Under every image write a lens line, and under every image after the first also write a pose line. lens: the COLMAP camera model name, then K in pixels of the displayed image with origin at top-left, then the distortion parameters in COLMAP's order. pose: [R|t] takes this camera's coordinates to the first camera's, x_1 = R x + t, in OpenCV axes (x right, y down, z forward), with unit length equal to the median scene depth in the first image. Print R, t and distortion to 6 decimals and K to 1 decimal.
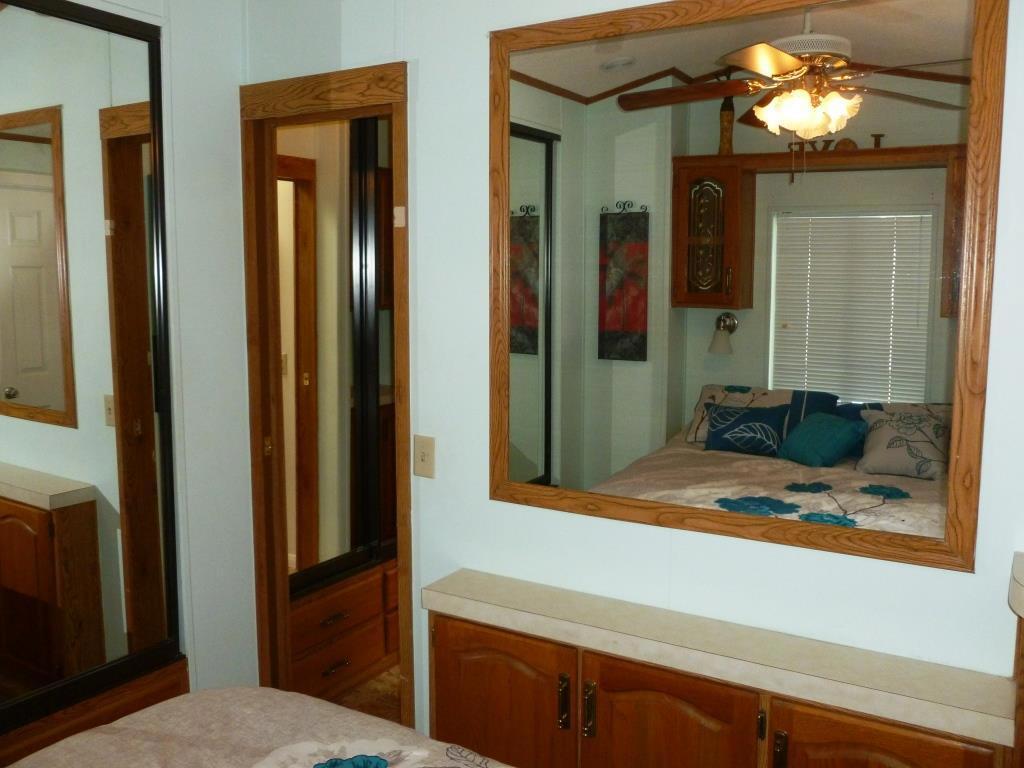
lens RADIAL K [[881.7, 0, 506.5], [0, 881.7, 379.6], [0, 0, 1]] dist [-0.021608, 0.019204]
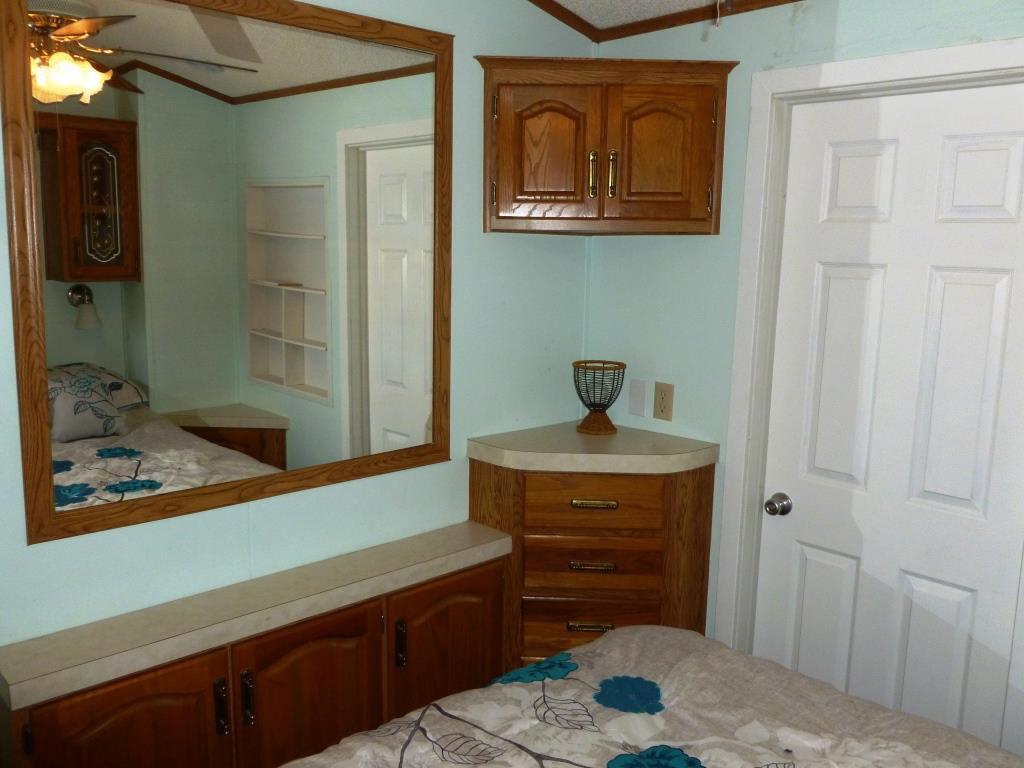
lens RADIAL K [[907.9, 0, 527.9], [0, 907.9, 382.7], [0, 0, 1]] dist [0.019905, 0.010966]
pose [[0.250664, -0.150062, 0.956373, -0.745574], [0.090626, 0.987212, 0.131148, -0.082027], [-0.963823, 0.053798, 0.261058, 0.397752]]
